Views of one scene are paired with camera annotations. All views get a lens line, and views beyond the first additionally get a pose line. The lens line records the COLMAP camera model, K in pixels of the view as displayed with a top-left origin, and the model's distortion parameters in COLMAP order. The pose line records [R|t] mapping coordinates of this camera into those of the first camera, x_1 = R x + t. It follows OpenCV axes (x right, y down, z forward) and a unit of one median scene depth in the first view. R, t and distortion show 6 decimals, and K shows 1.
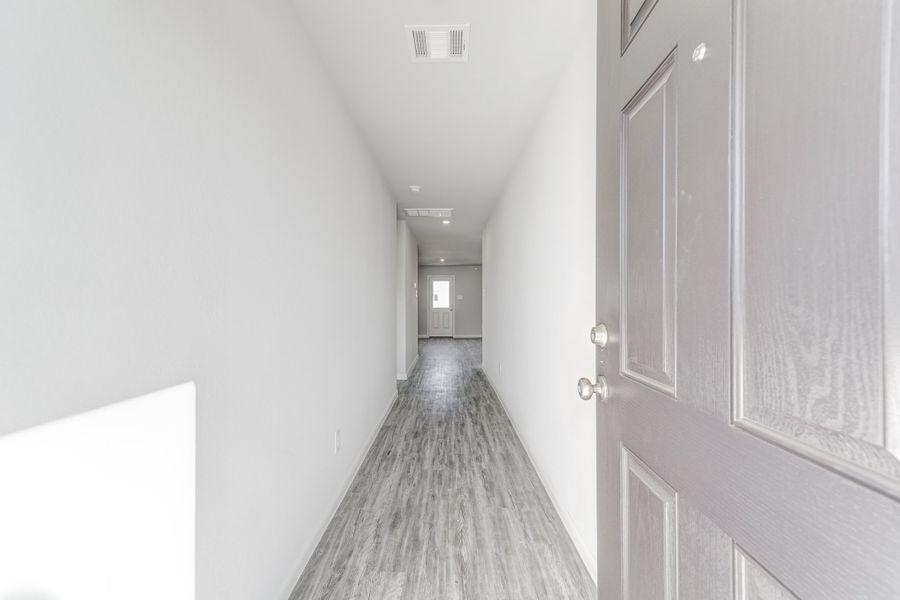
lens RADIAL K [[353.4, 0, 452.3], [0, 353.4, 300.3], [0, 0, 1]] dist [-0.001197, 0.001366]
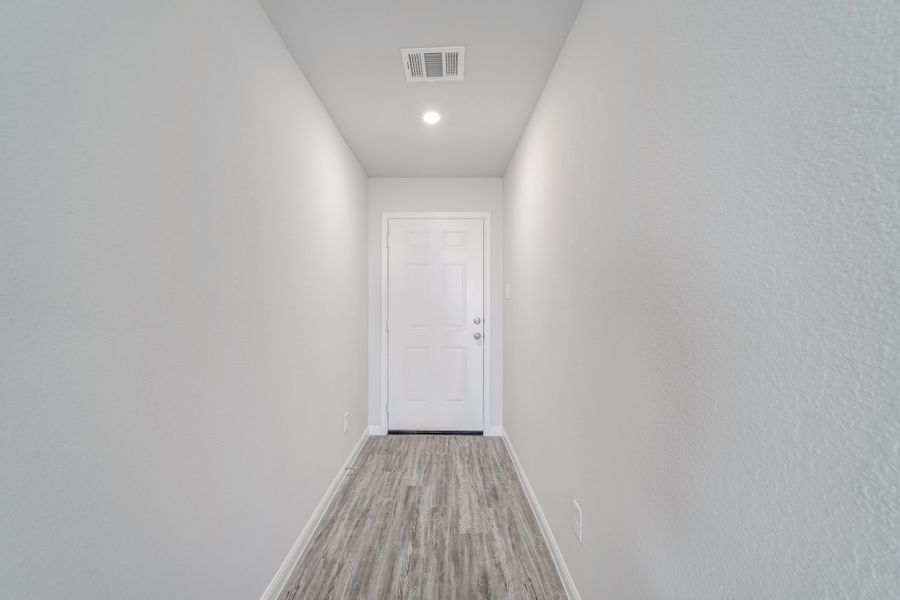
lens RADIAL K [[353.4, 0, 450.7], [0, 353.4, 304.2], [0, 0, 1]] dist [-0.001197, 0.001366]
pose [[-0.999996, -0.000425, -0.002874, -0.085155], [-0.000422, 0.999999, -0.001119, -0.036353], [0.002875, -0.001118, -0.999995, 2.018055]]
